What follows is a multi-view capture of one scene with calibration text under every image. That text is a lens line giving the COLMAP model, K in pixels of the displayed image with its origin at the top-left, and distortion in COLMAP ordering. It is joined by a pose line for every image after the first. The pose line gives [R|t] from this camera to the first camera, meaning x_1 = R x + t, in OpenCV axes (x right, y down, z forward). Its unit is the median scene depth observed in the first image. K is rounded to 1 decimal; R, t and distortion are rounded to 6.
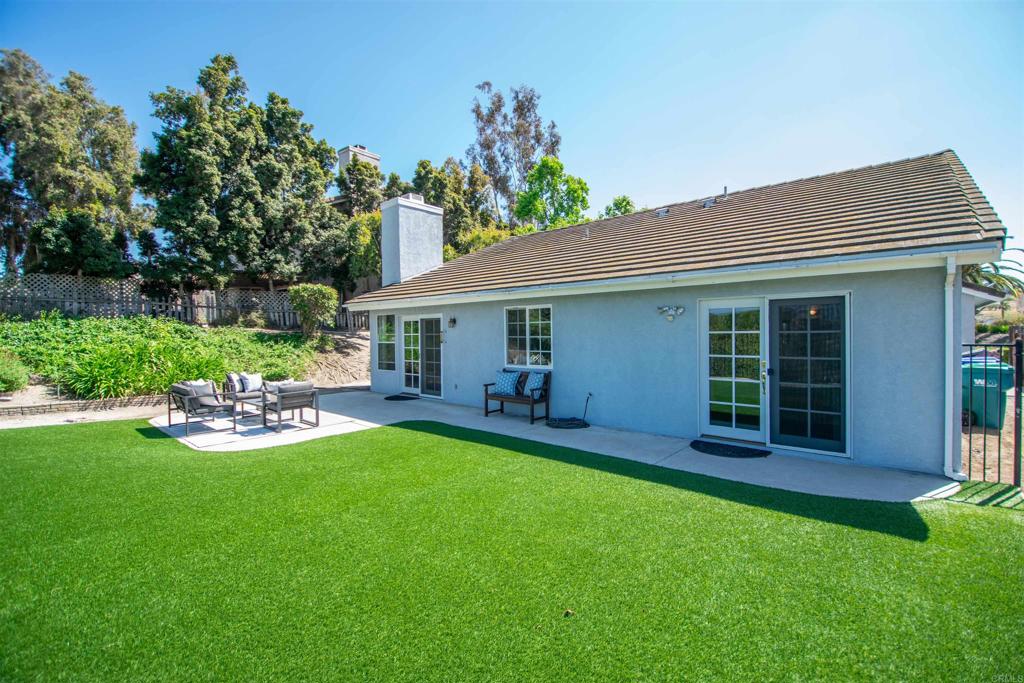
lens RADIAL K [[448.2, 0, 522.3], [0, 448.2, 341.4], [0, 0, 1]] dist [0.007715, -0.014273]
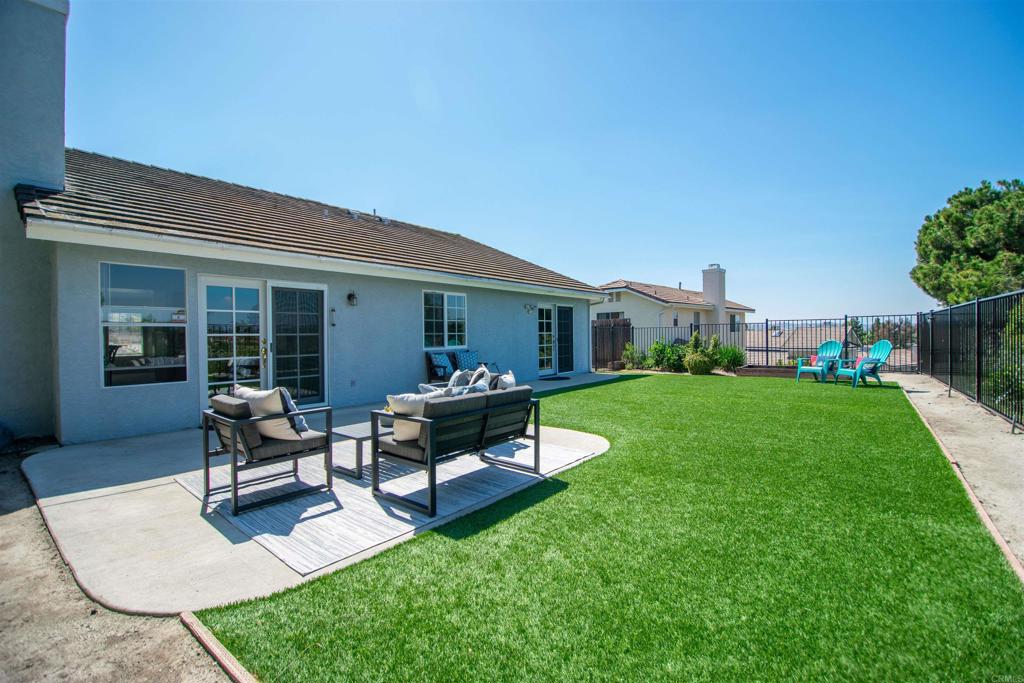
lens RADIAL K [[448.2, 0, 516.1], [0, 448.2, 336.9], [0, 0, 1]] dist [0.007715, -0.014273]
pose [[-0.011157, 0.006514, 0.999917, -0.718138], [0.032212, 0.999462, -0.006151, 0.027912], [-0.999419, 0.032140, -0.011360, 0.571035]]
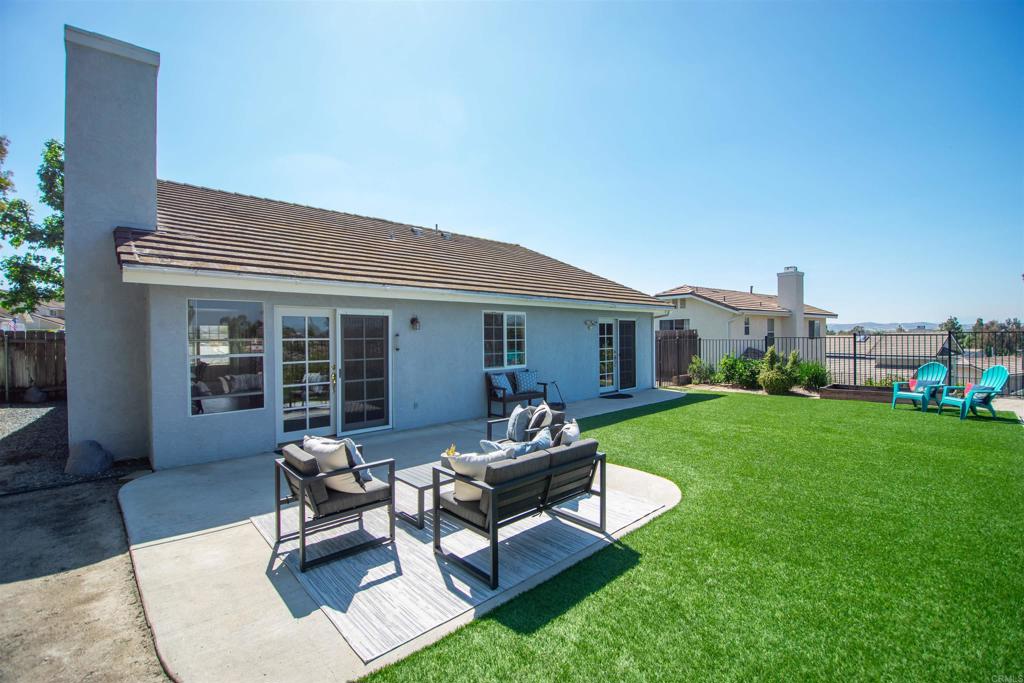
lens RADIAL K [[448.2, 0, 516.4], [0, 448.2, 336.7], [0, 0, 1]] dist [0.007715, -0.014273]
pose [[0.116274, 0.006849, 0.993194, -0.705260], [0.027762, 0.999563, -0.010143, -0.004657], [-0.992829, 0.028752, 0.116033, 0.574499]]
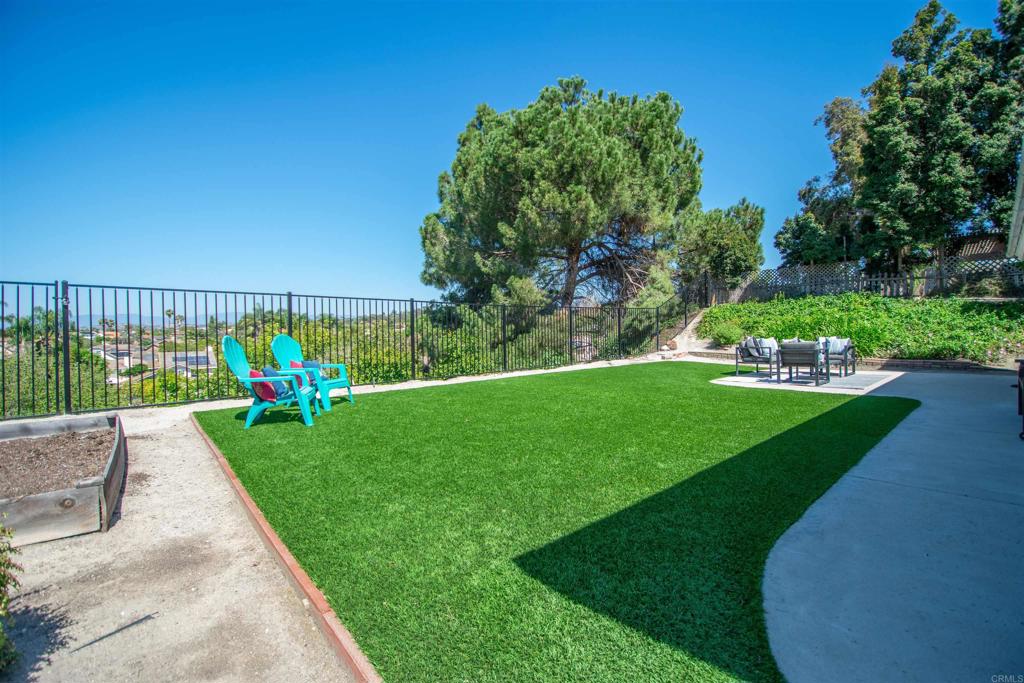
lens RADIAL K [[448.2, 0, 513.9], [0, 448.2, 340.9], [0, 0, 1]] dist [0.007715, -0.014273]
pose [[-0.119768, 0.025943, -0.992463, 0.381571], [-0.003909, 0.999638, 0.026602, 0.039021], [0.992794, 0.007065, -0.119623, 0.269518]]
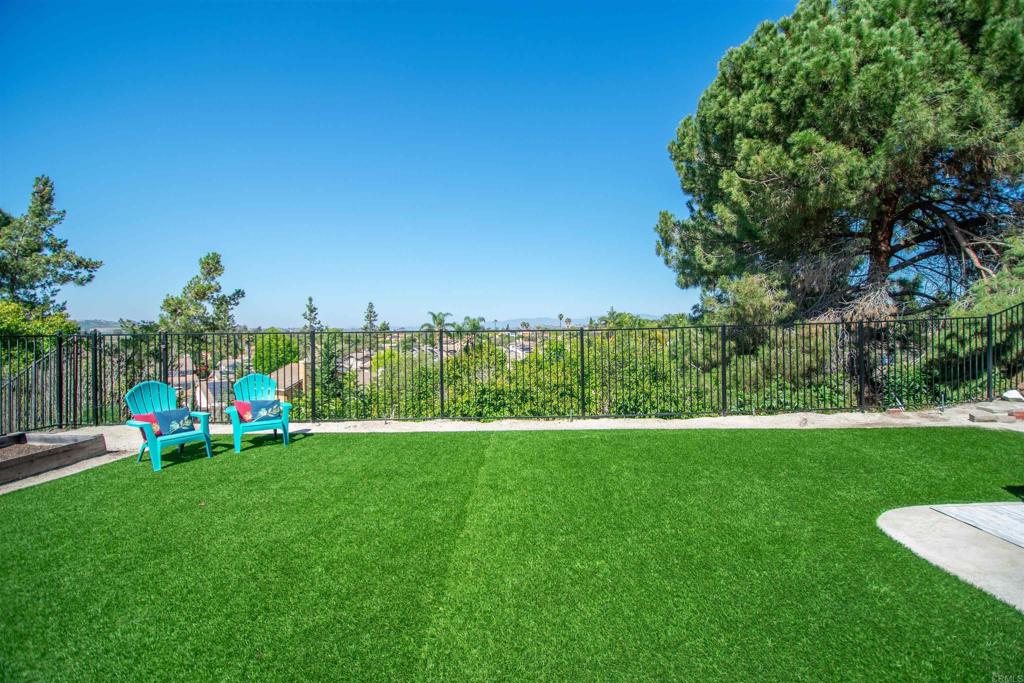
lens RADIAL K [[448.2, 0, 516.5], [0, 448.2, 339.0], [0, 0, 1]] dist [0.007715, -0.014273]
pose [[-0.773791, 0.019925, -0.633128, 0.050947], [0.003652, 0.999629, 0.026996, -0.005113], [0.633431, 0.018577, -0.773576, 0.555516]]
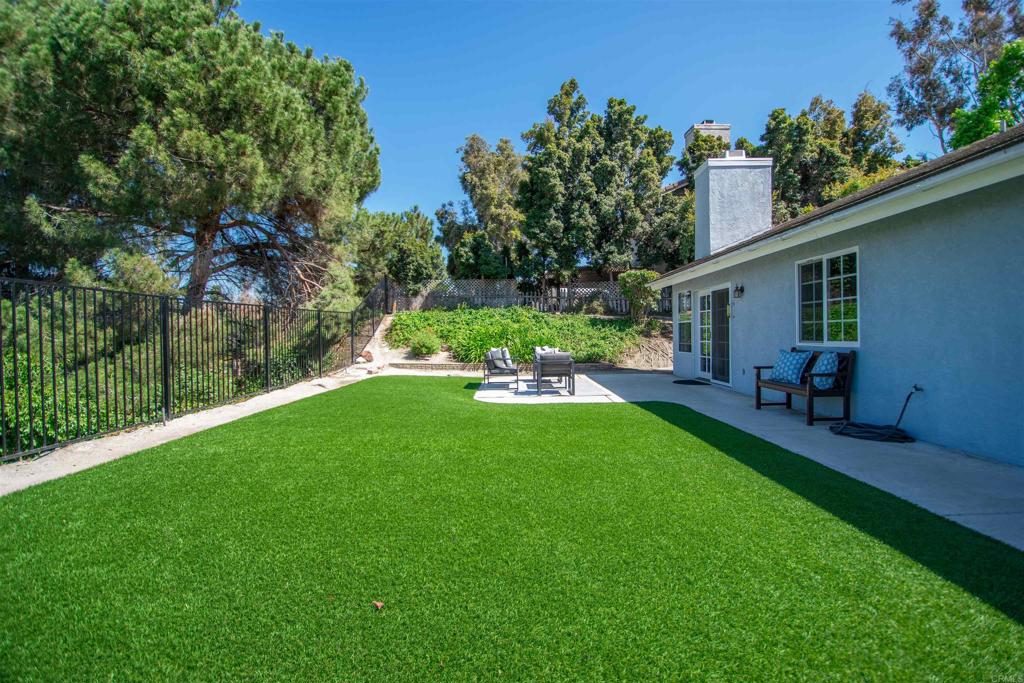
lens RADIAL K [[448.2, 0, 520.3], [0, 448.2, 342.1], [0, 0, 1]] dist [0.007715, -0.014273]
pose [[0.657415, 0.013623, -0.753406, 0.150621], [-0.010031, 0.999906, 0.009327, 0.034811], [0.753462, 0.001426, 0.657490, 0.136192]]
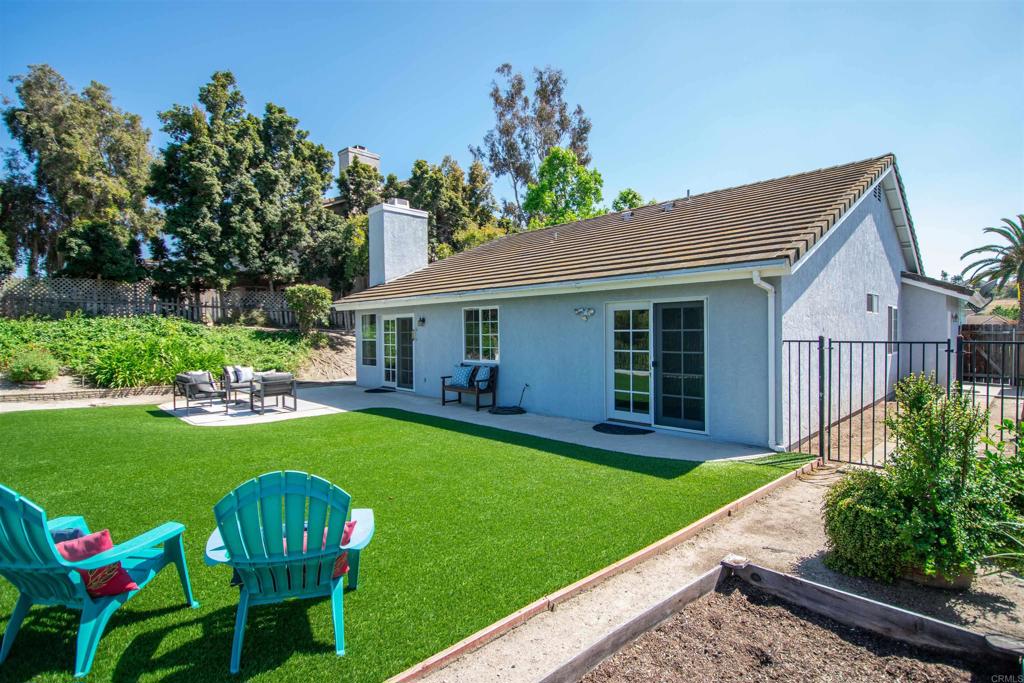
lens RADIAL K [[495.1, 0, 533.0], [0, 495.1, 348.0], [0, 0, 1]] dist [-0.005605, -0.008371]
pose [[0.998443, 0.002812, -0.055710, 0.142766], [-0.001978, 0.999885, 0.015021, 0.003058], [0.055746, -0.014888, 0.998334, -0.150056]]
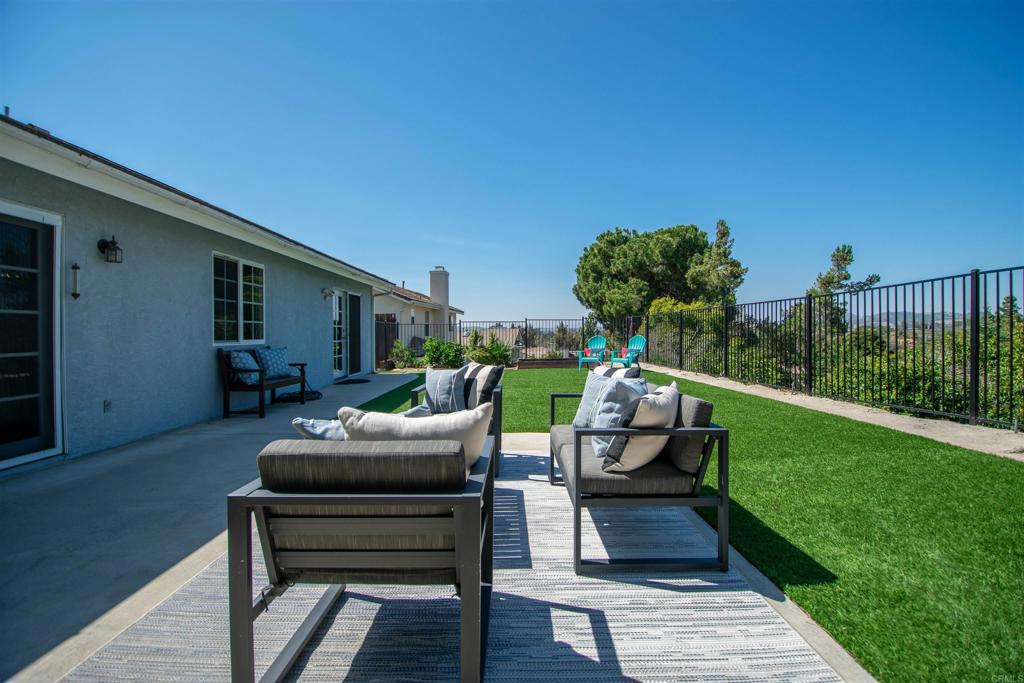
lens RADIAL K [[448.2, 0, 516.7], [0, 448.2, 338.6], [0, 0, 1]] dist [0.007715, -0.014273]
pose [[-0.658285, 0.004985, 0.752752, -0.554522], [0.025457, 0.999554, 0.015643, 0.032764], [-0.752338, 0.029461, -0.658118, 0.772177]]
